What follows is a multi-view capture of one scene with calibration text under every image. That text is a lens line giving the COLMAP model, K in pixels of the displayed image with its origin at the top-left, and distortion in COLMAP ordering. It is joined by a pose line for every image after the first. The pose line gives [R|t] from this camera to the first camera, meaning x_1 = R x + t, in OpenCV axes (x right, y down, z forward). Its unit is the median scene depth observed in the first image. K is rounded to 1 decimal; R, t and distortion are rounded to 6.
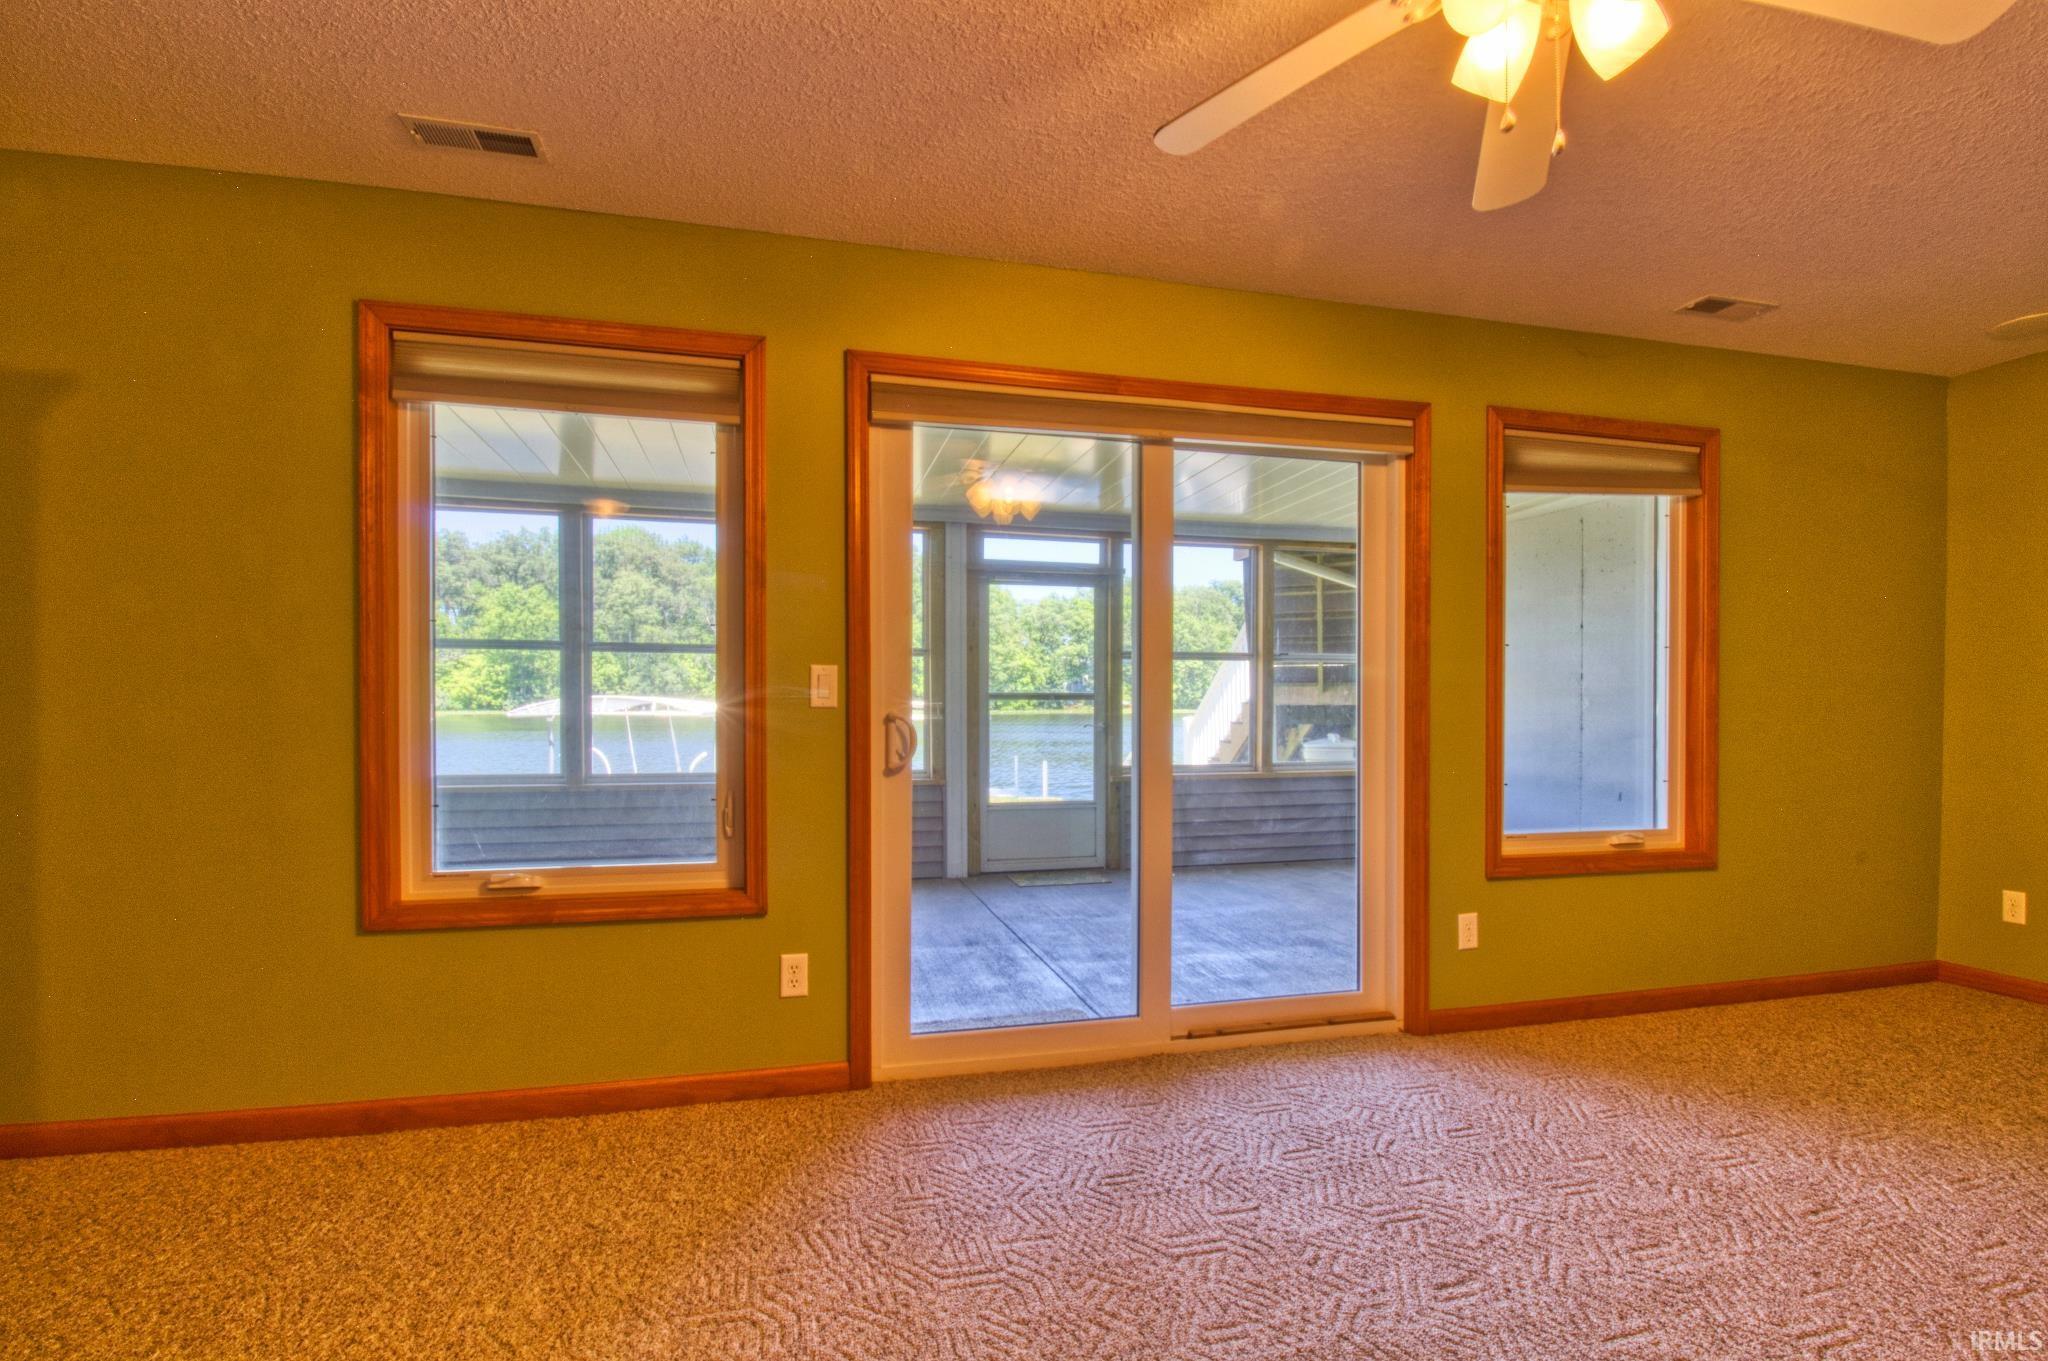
lens RADIAL K [[998.6, 0, 1038.9], [0, 998.6, 713.3], [0, 0, 1]] dist [-0.001332, -0.000451]
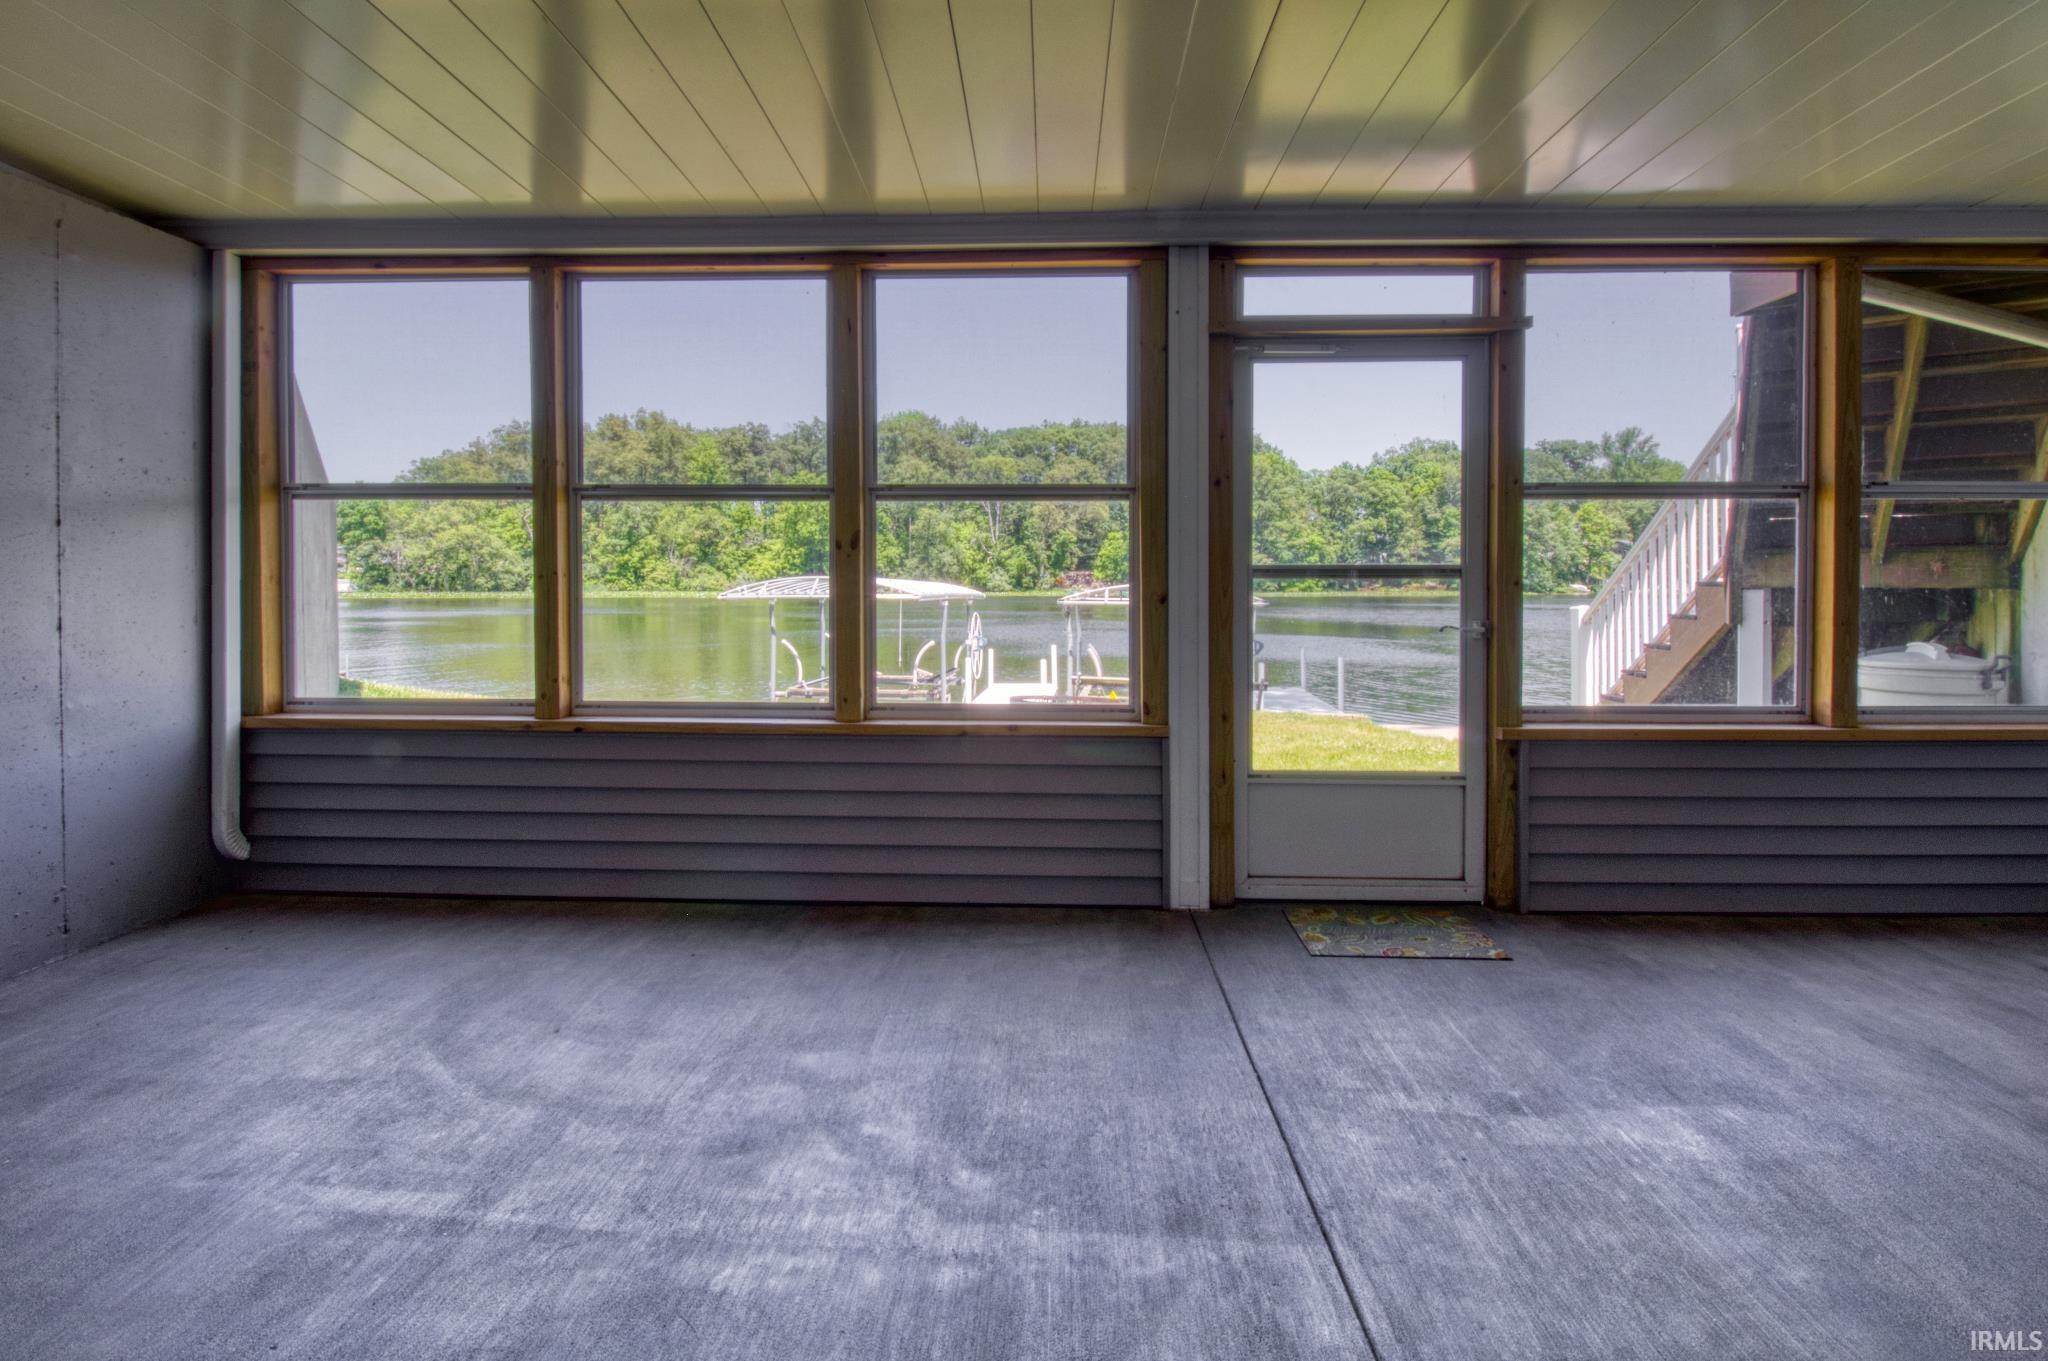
lens RADIAL K [[1032.4, 0, 1009.3], [0, 1032.4, 598.7], [0, 0, 1]] dist [0.015060, -0.024321]
pose [[0.955592, 0.003327, -0.294674, -0.019943], [-0.002213, 0.999989, 0.004113, -0.008782], [0.294685, -0.003278, 0.955589, 0.779231]]
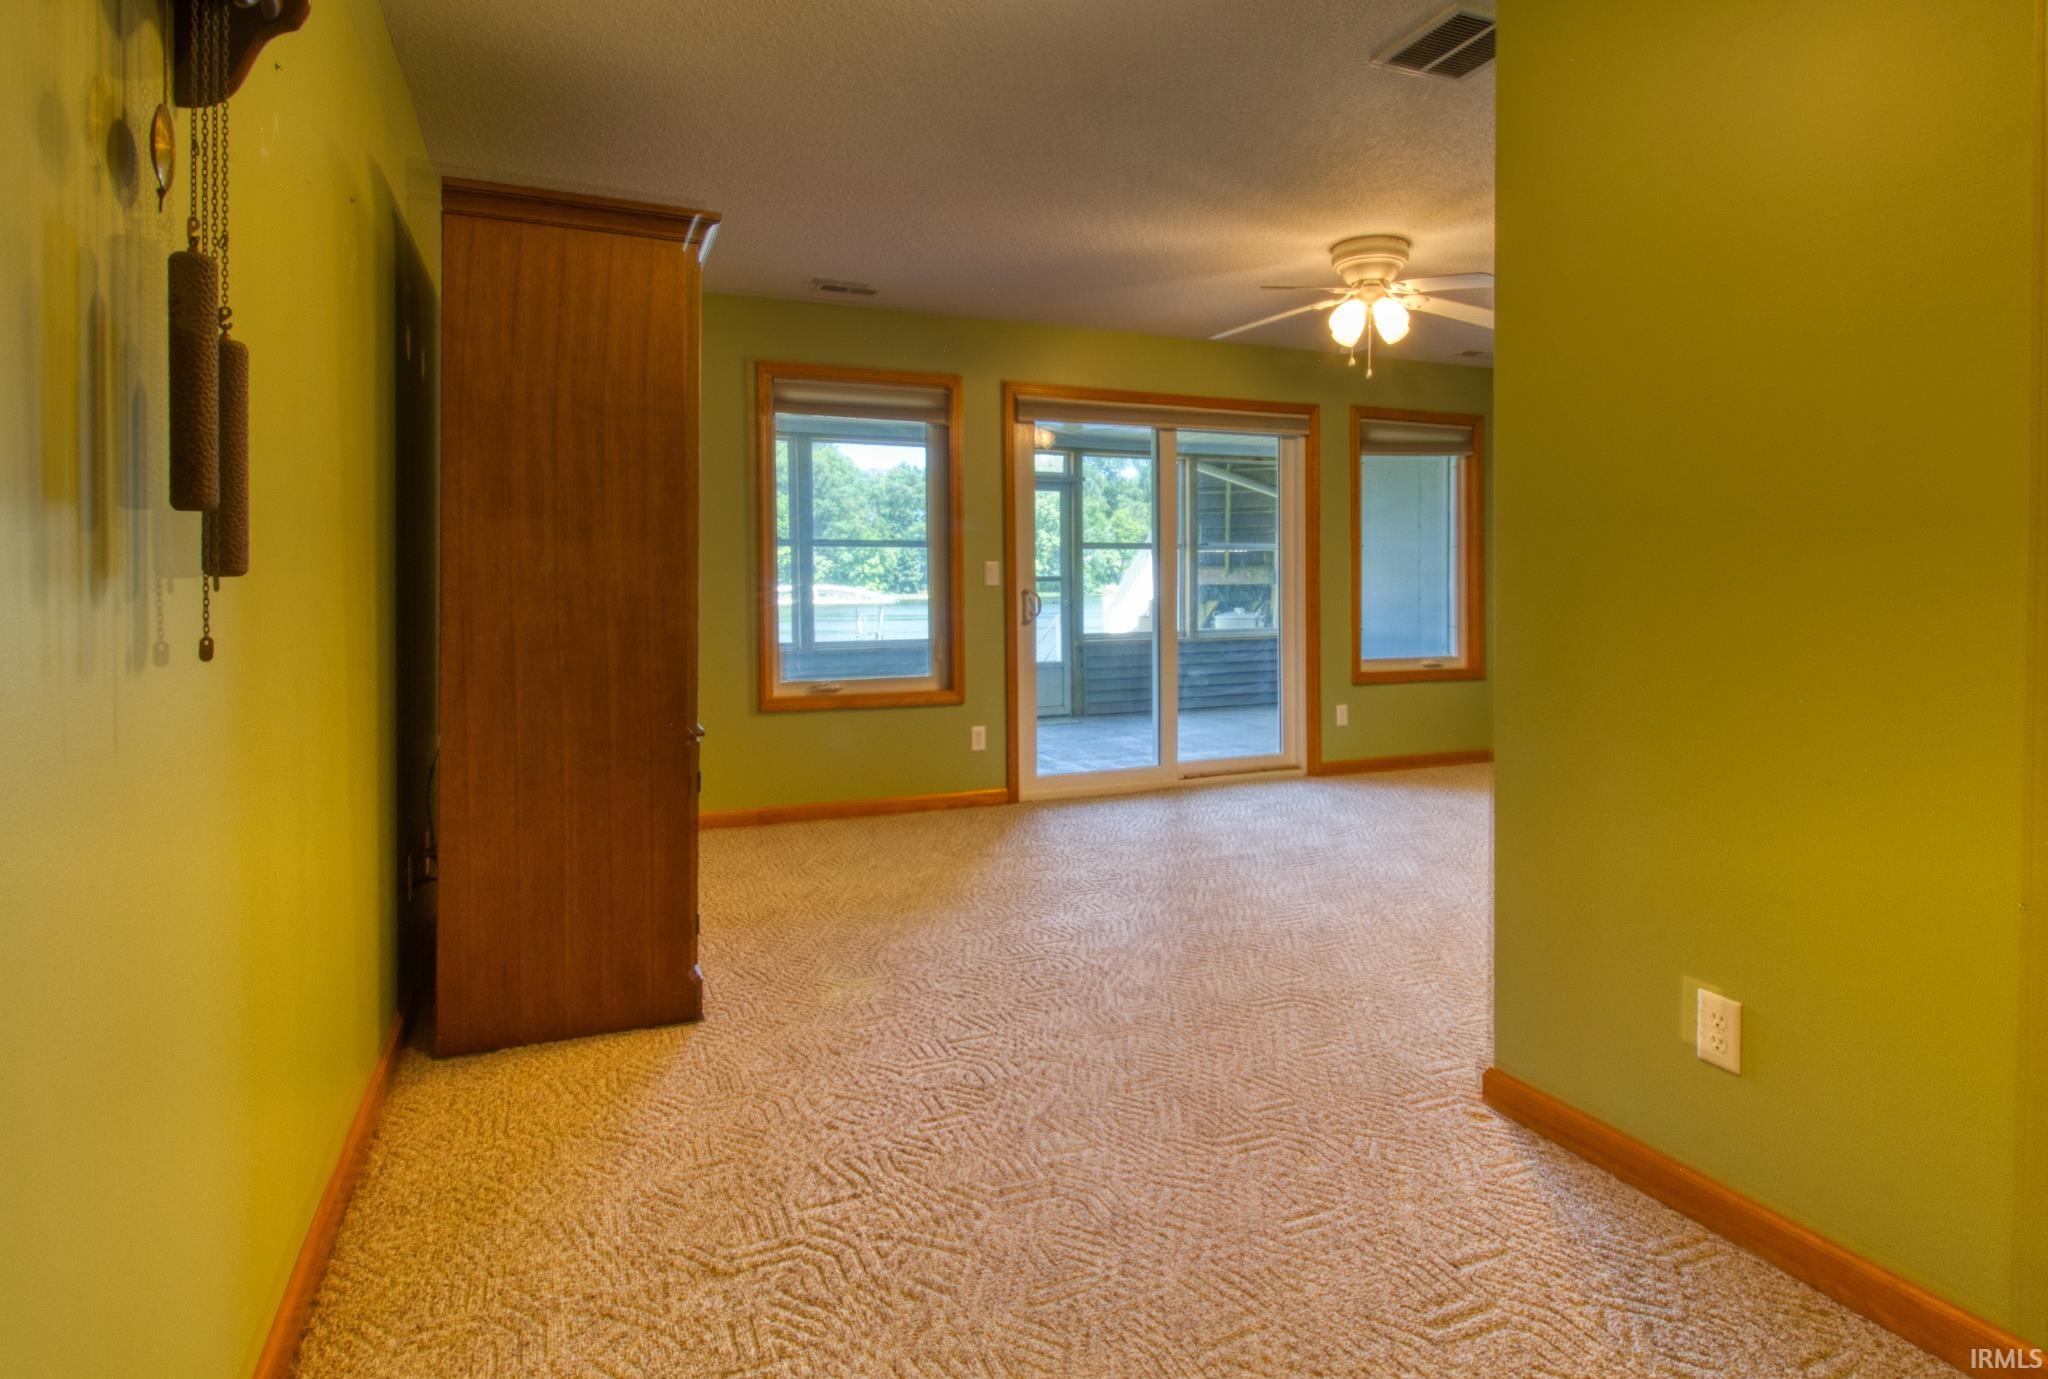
lens RADIAL K [[1127.1, 0, 1081.4], [0, 1127.1, 606.6], [0, 0, 1]] dist [0.031969, 0.000011]
pose [[0.984683, -0.011084, 0.174004, -0.308791], [0.009735, 0.999916, 0.008607, 0.011609], [-0.174084, -0.006782, 0.984707, -0.739931]]
